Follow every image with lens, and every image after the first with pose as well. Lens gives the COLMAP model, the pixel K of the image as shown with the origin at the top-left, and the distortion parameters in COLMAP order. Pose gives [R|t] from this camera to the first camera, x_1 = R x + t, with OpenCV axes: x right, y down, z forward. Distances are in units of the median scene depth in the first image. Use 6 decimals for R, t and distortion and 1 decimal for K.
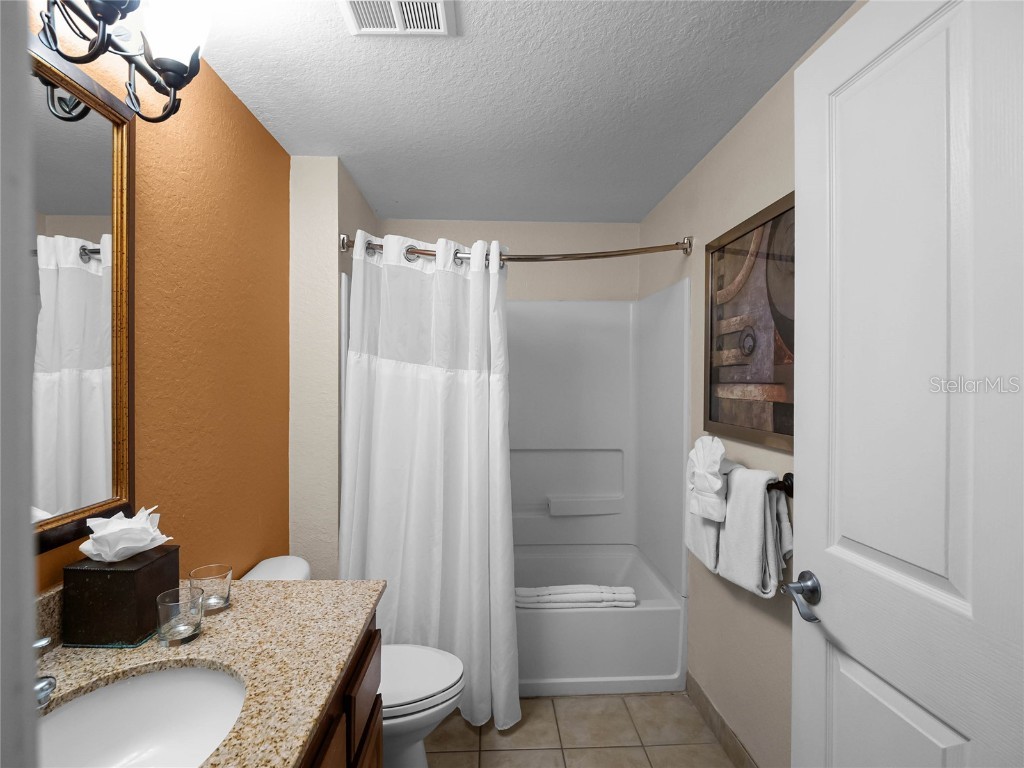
lens RADIAL K [[502.1, 0, 518.0], [0, 502.1, 380.1], [0, 0, 1]] dist [-0.009082, -0.004030]
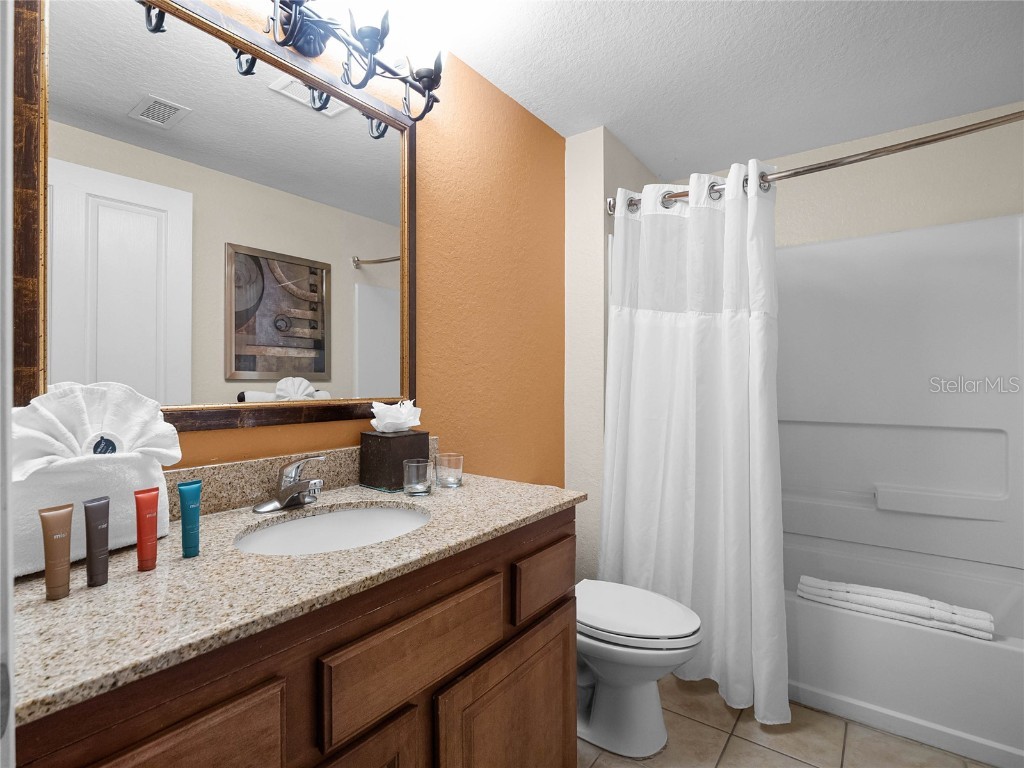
lens RADIAL K [[502.1, 0, 520.3], [0, 502.1, 383.3], [0, 0, 1]] dist [-0.009082, -0.004030]
pose [[0.772075, -0.005221, -0.635510, 0.186018], [0.003312, 0.999986, -0.004192, 0.110203], [0.635523, 0.001132, 0.772081, 0.066636]]
